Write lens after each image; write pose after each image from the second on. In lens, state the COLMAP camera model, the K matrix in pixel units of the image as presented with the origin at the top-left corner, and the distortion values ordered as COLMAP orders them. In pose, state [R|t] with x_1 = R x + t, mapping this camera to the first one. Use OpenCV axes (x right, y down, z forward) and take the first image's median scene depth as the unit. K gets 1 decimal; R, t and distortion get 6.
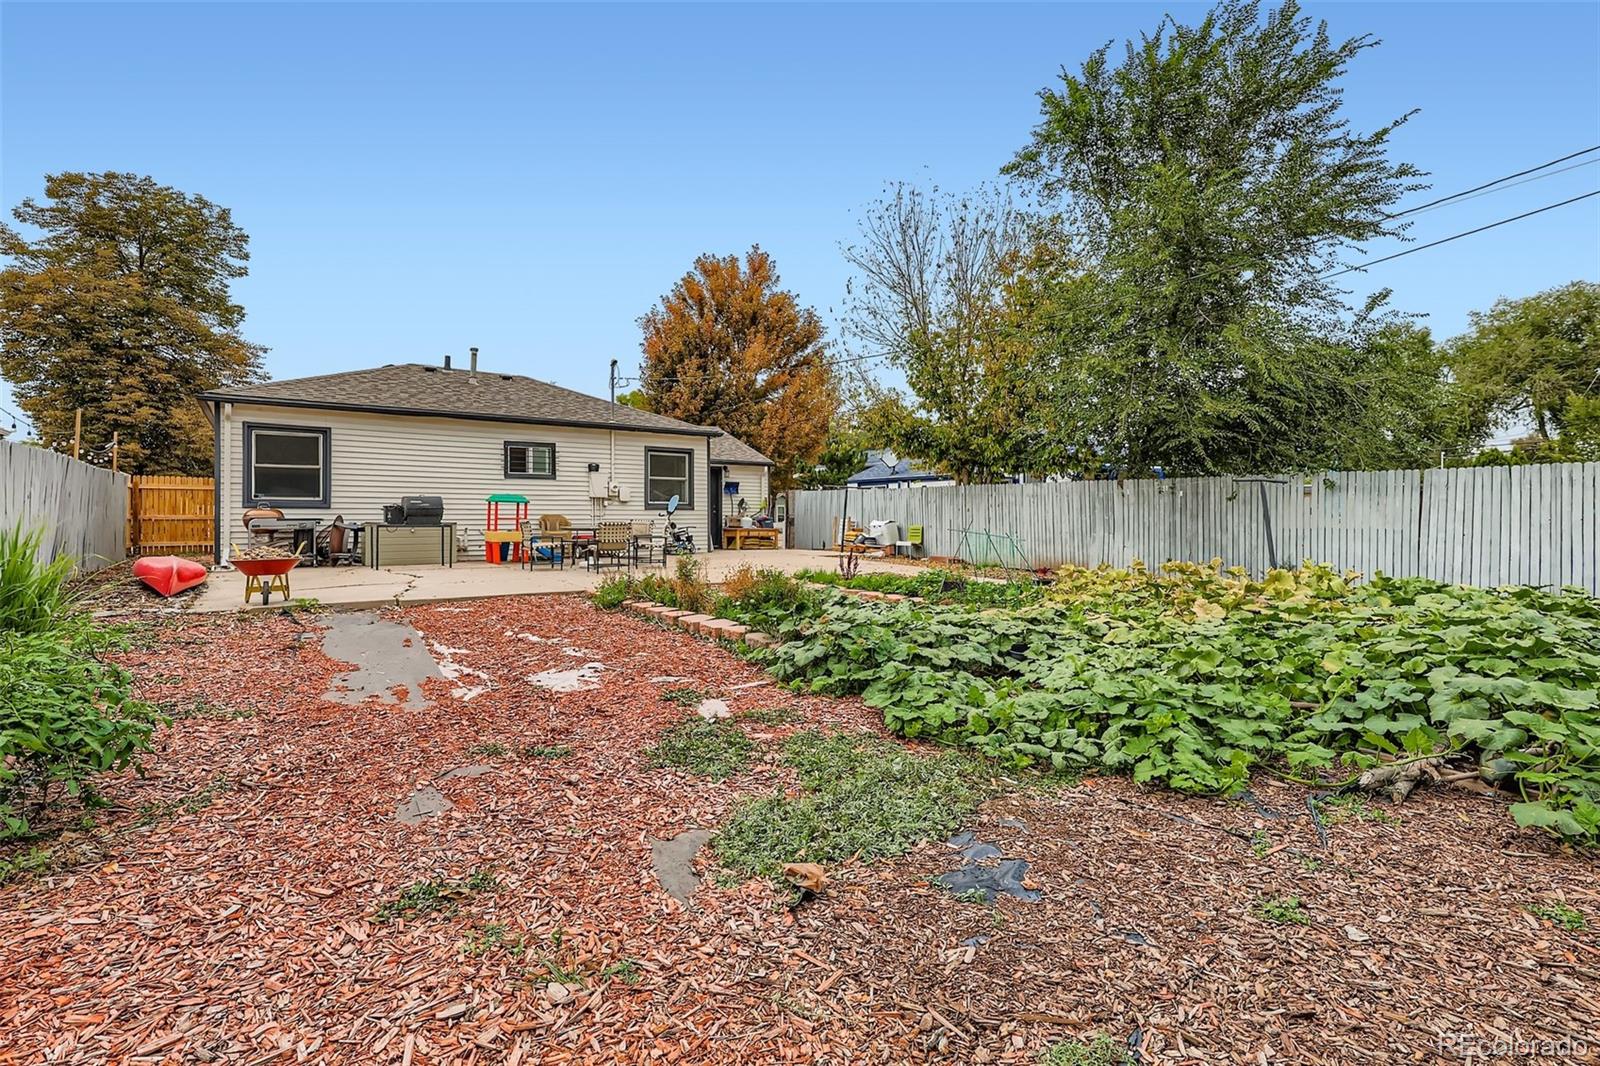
lens RADIAL K [[724.9, 0, 803.6], [0, 724.9, 533.1], [0, 0, 1]] dist [0.000155, -0.000632]
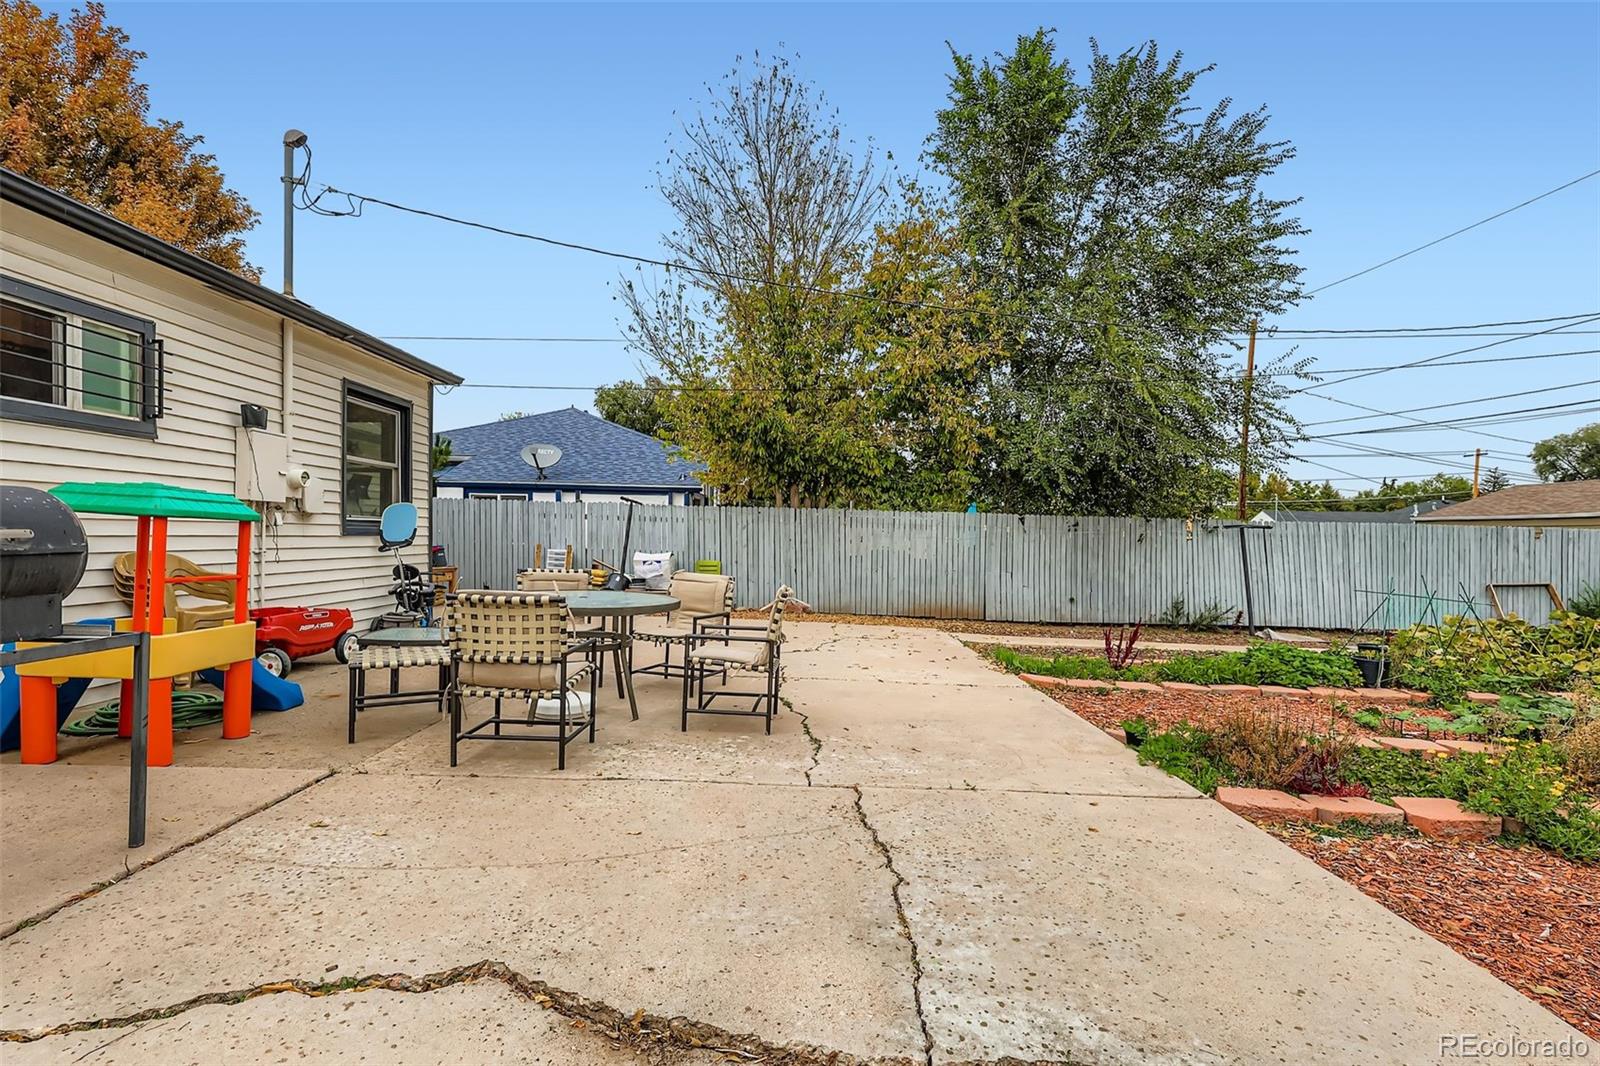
lens RADIAL K [[746.3, 0, 804.7], [0, 746.3, 540.9], [0, 0, 1]] dist [0.000621, -0.000062]
pose [[0.564561, 0.005568, 0.825372, -0.428906], [0.000961, 0.999972, -0.007403, -0.027174], [-0.825390, 0.004972, 0.564540, 0.571258]]
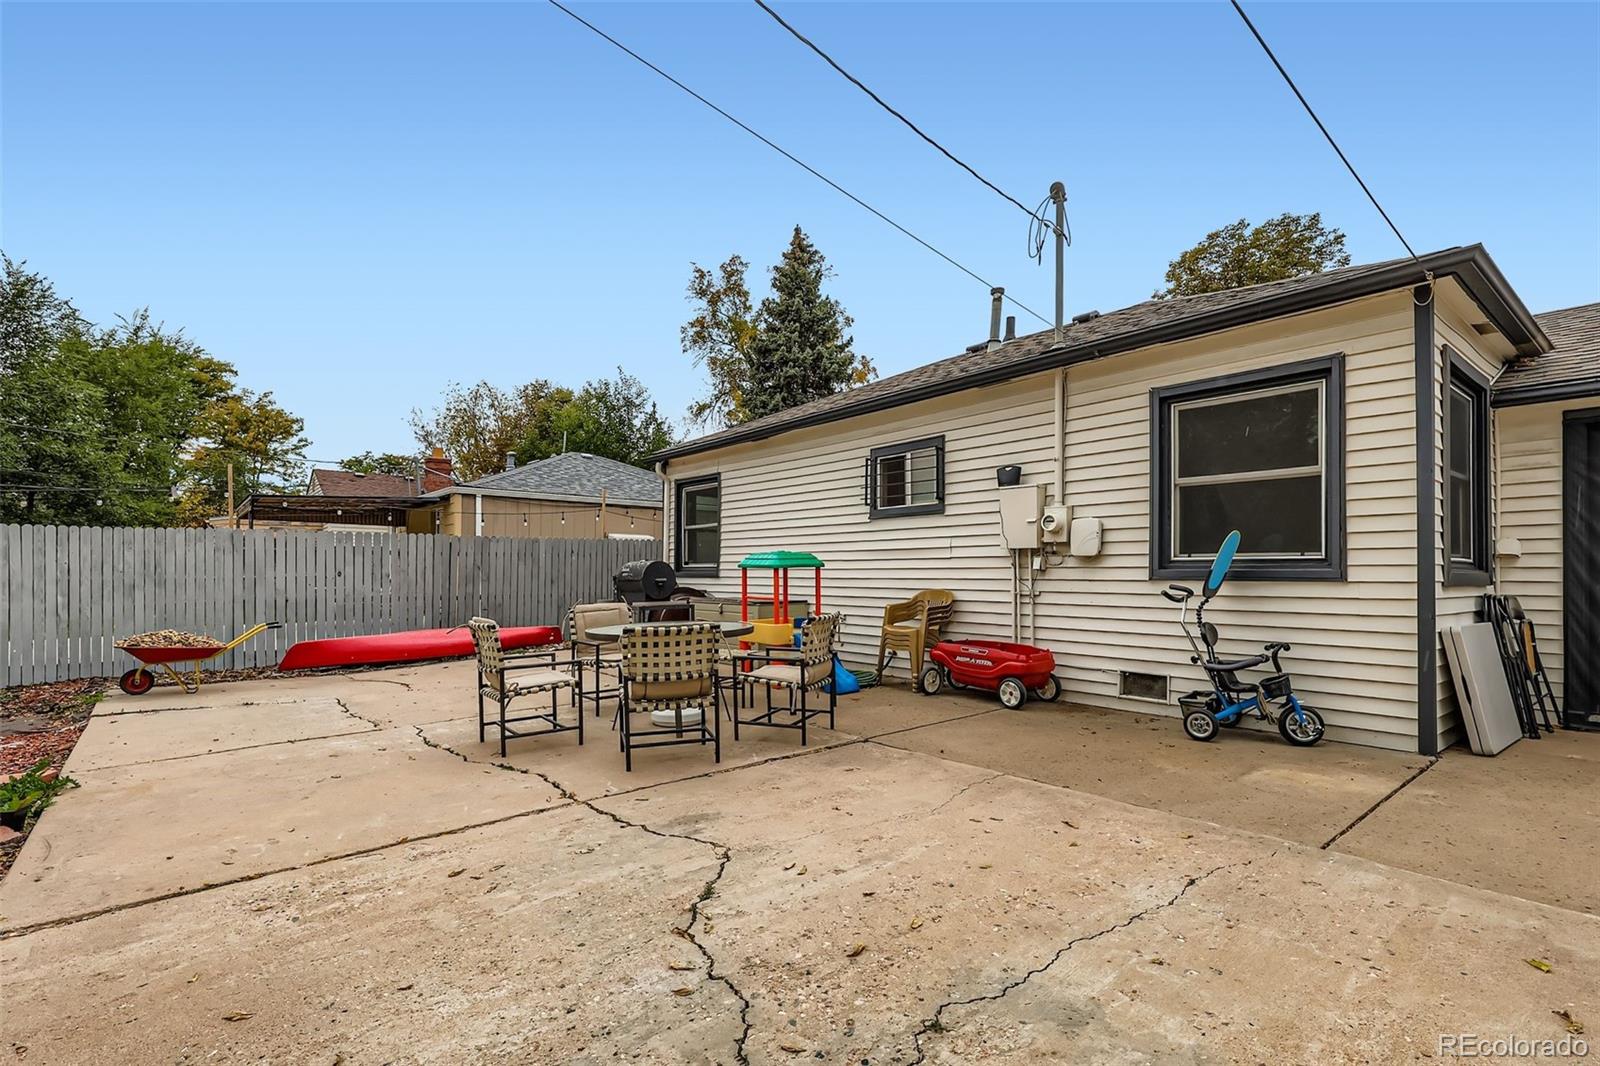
lens RADIAL K [[773.8, 0, 792.2], [0, 773.8, 562.6], [0, 0, 1]] dist [-0.000861, 0.000133]
pose [[0.059547, -0.016852, -0.998083, 0.127286], [-0.023121, 0.999566, -0.018257, -0.031069], [0.997958, 0.024164, 0.059131, 0.841768]]
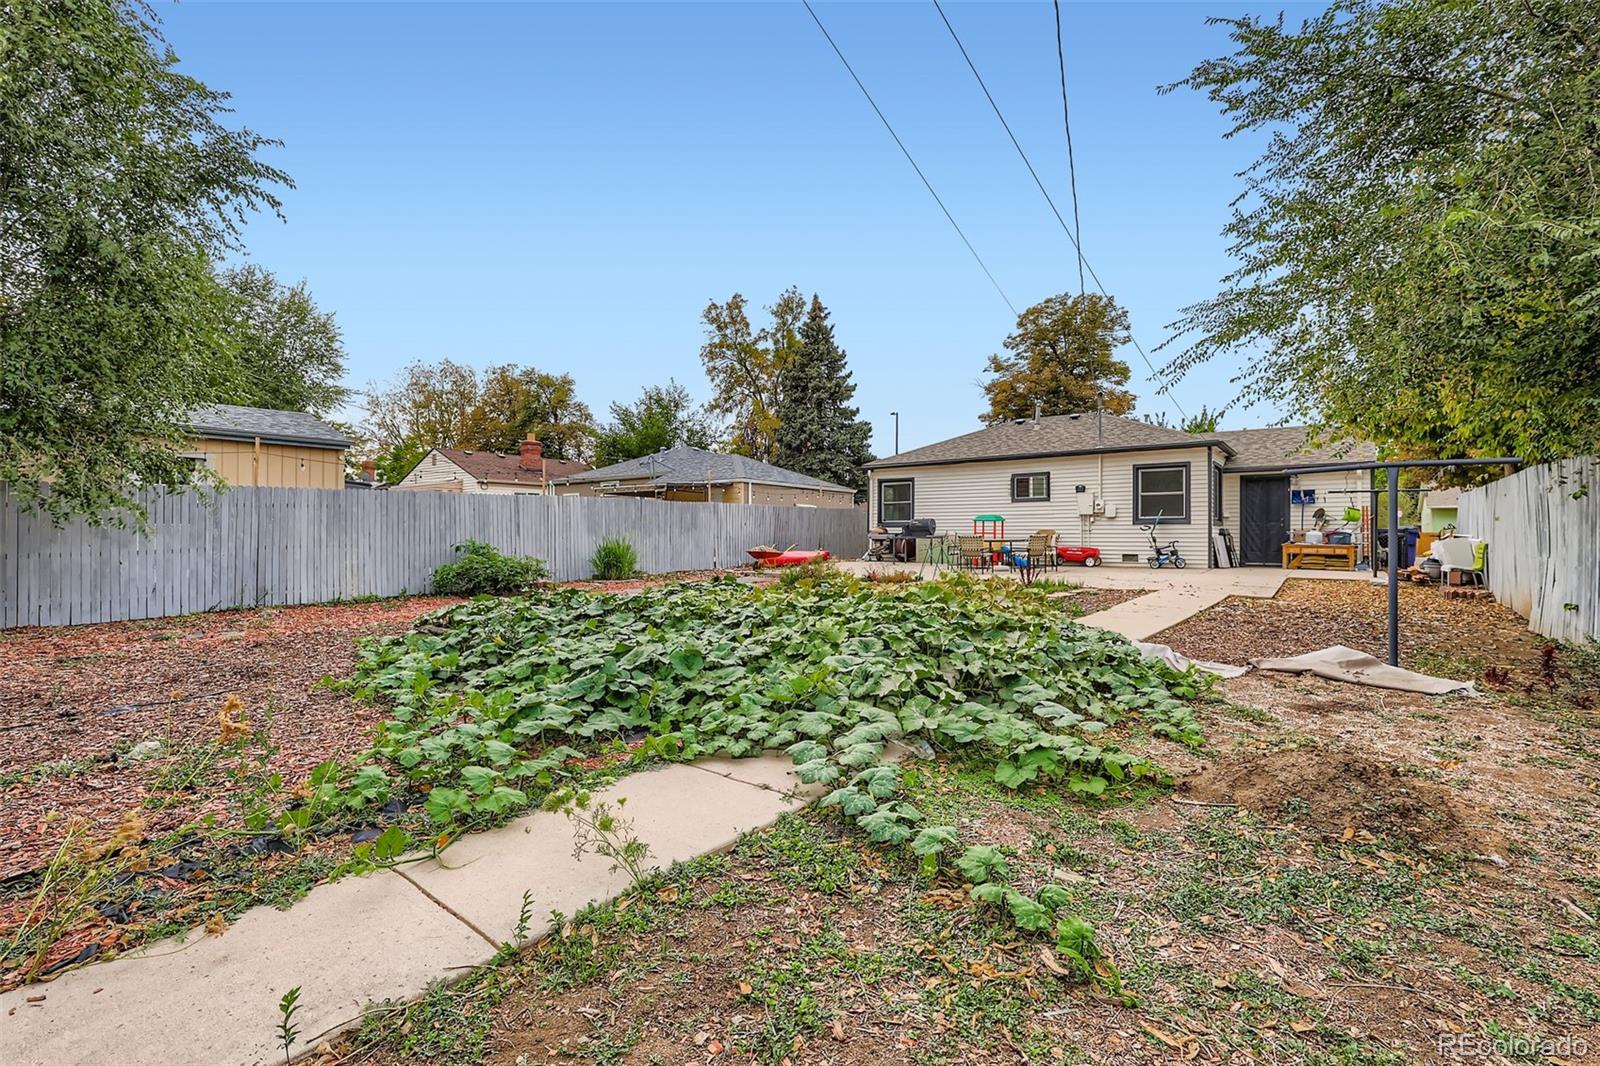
lens RADIAL K [[724.9, 0, 803.6], [0, 724.9, 533.1], [0, 0, 1]] dist [0.000155, -0.000632]
pose [[0.294063, -0.003177, -0.955781, 0.671019], [-0.018721, 0.999783, -0.009083, -0.001181], [0.955603, 0.020564, 0.293940, 0.237770]]
